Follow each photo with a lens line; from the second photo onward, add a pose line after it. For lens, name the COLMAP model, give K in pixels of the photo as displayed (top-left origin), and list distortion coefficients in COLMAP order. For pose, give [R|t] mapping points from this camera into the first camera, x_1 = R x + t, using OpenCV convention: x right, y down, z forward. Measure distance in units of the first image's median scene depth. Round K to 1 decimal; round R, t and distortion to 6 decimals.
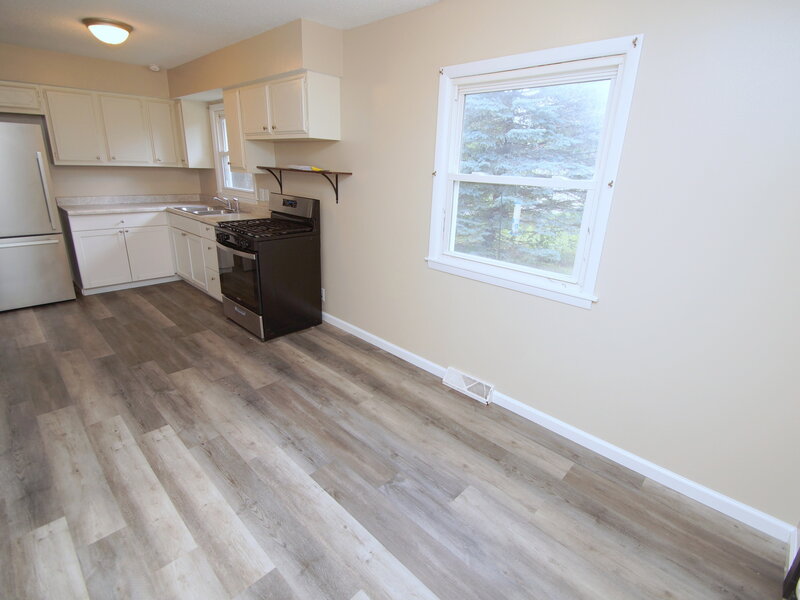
lens RADIAL K [[403.9, 0, 397.6], [0, 403.9, 296.3], [0, 0, 1]] dist [0.013880, -0.010265]
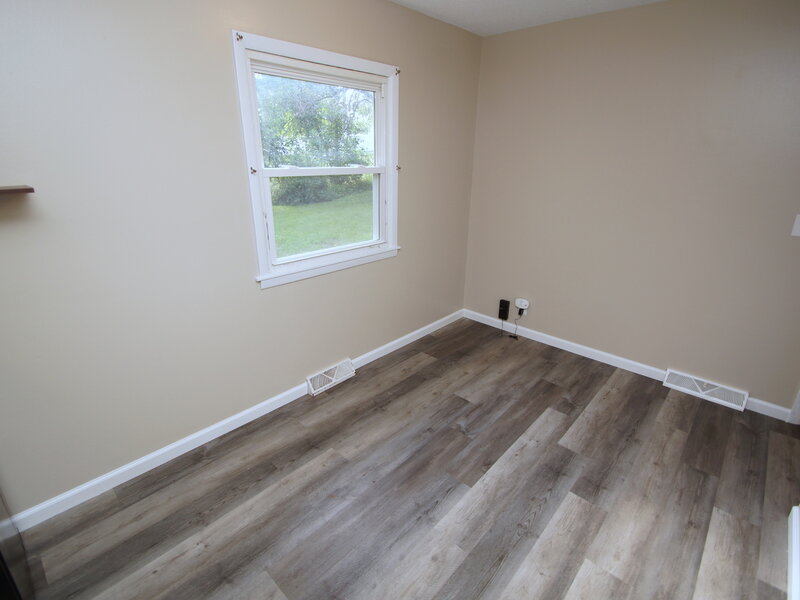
lens RADIAL K [[403.9, 0, 401.8], [0, 403.9, 296.2], [0, 0, 1]] dist [0.013880, -0.010265]
pose [[-0.044210, -0.370533, 0.927766, -0.735925], [0.296407, 0.881993, 0.366376, -0.291176], [-0.954038, 0.291194, 0.070836, 0.741617]]
